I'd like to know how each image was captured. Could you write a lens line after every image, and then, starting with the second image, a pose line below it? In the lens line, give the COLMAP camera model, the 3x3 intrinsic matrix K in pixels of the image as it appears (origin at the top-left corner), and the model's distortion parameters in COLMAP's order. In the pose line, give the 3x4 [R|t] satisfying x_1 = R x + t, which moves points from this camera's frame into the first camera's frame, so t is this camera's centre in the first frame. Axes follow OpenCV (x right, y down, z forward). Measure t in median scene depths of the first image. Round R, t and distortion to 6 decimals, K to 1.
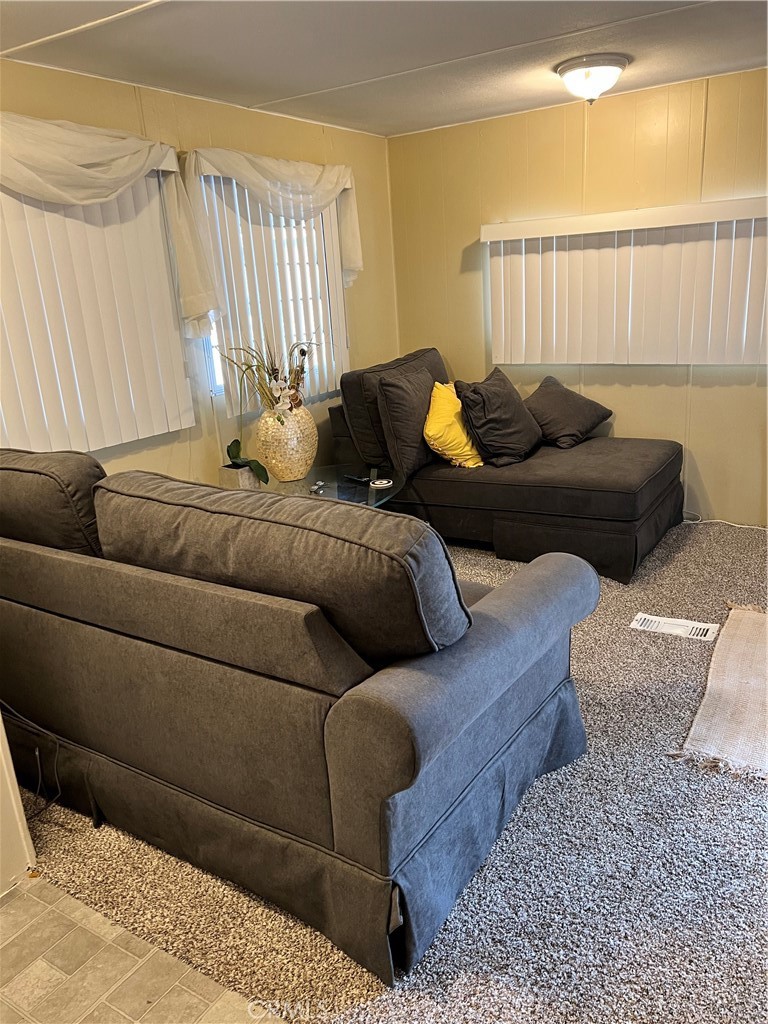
lens RADIAL K [[764.9, 0, 384.9], [0, 764.9, 513.0], [0, 0, 1]] dist [0.053358, -0.066137]
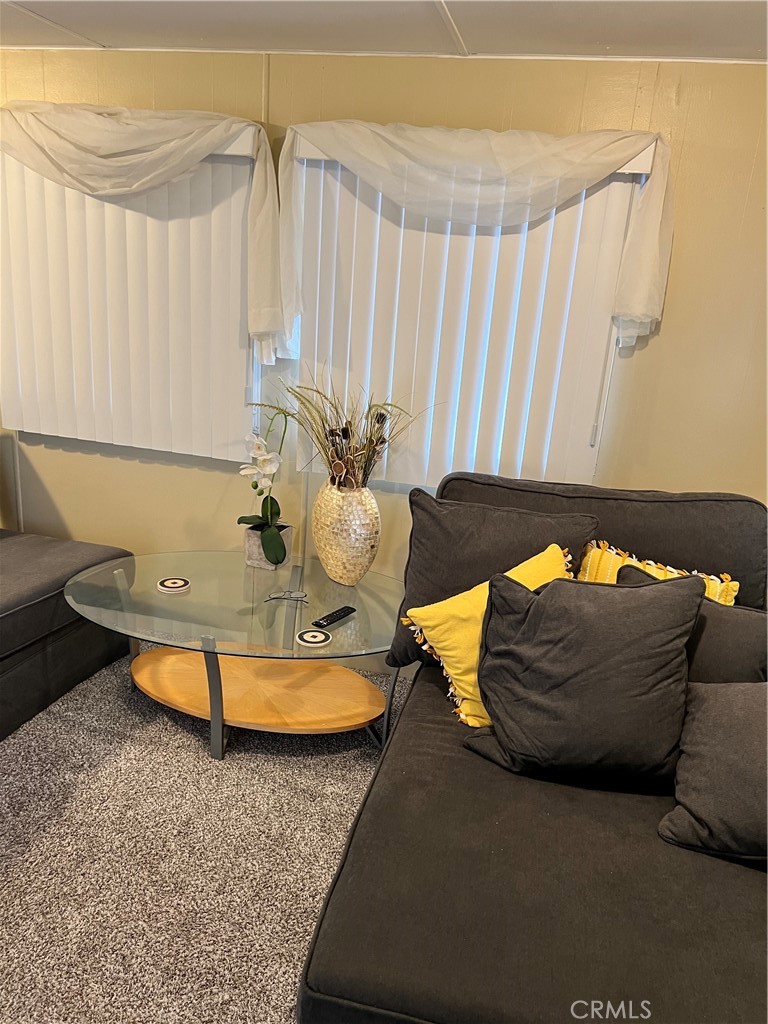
lens RADIAL K [[764.9, 0, 383.7], [0, 764.9, 511.3], [0, 0, 1]] dist [0.053358, -0.066137]
pose [[0.313761, 0.341671, -0.885898, 0.557363], [-0.368253, 0.903773, 0.218140, -0.305989], [0.875182, 0.257790, 0.409390, 0.813117]]
